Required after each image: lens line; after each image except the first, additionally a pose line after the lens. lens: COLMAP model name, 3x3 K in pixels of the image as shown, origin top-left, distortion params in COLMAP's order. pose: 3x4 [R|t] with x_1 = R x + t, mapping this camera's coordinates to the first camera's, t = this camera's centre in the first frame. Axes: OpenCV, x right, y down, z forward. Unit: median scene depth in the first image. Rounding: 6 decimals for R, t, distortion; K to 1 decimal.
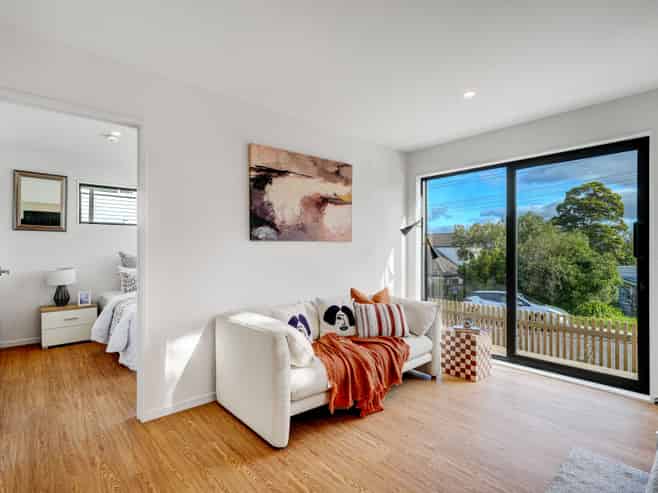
lens RADIAL K [[334.6, 0, 329.0], [0, 334.6, 246.5], [0, 0, 1]] dist [-0.033172, 0.000657]
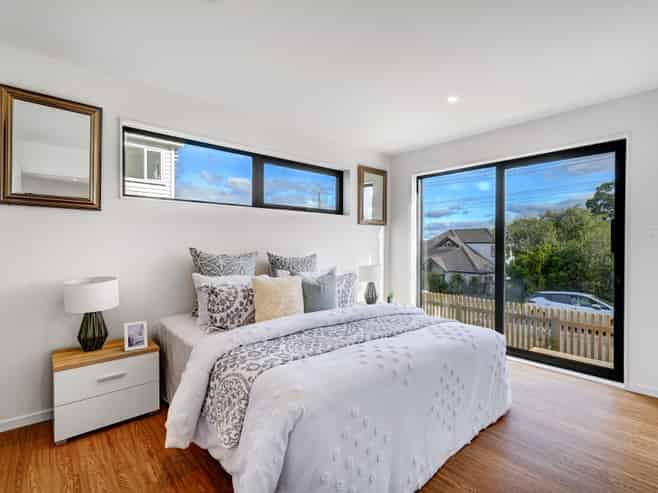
lens RADIAL K [[312.3, 0, 325.8], [0, 312.3, 244.6], [0, 0, 1]] dist [-0.017460, 0.000011]
pose [[0.999837, 0.005986, 0.017058, -0.093077], [-0.006154, 0.999933, 0.009828, 0.000676], [-0.016998, -0.009931, 0.999806, 0.102549]]
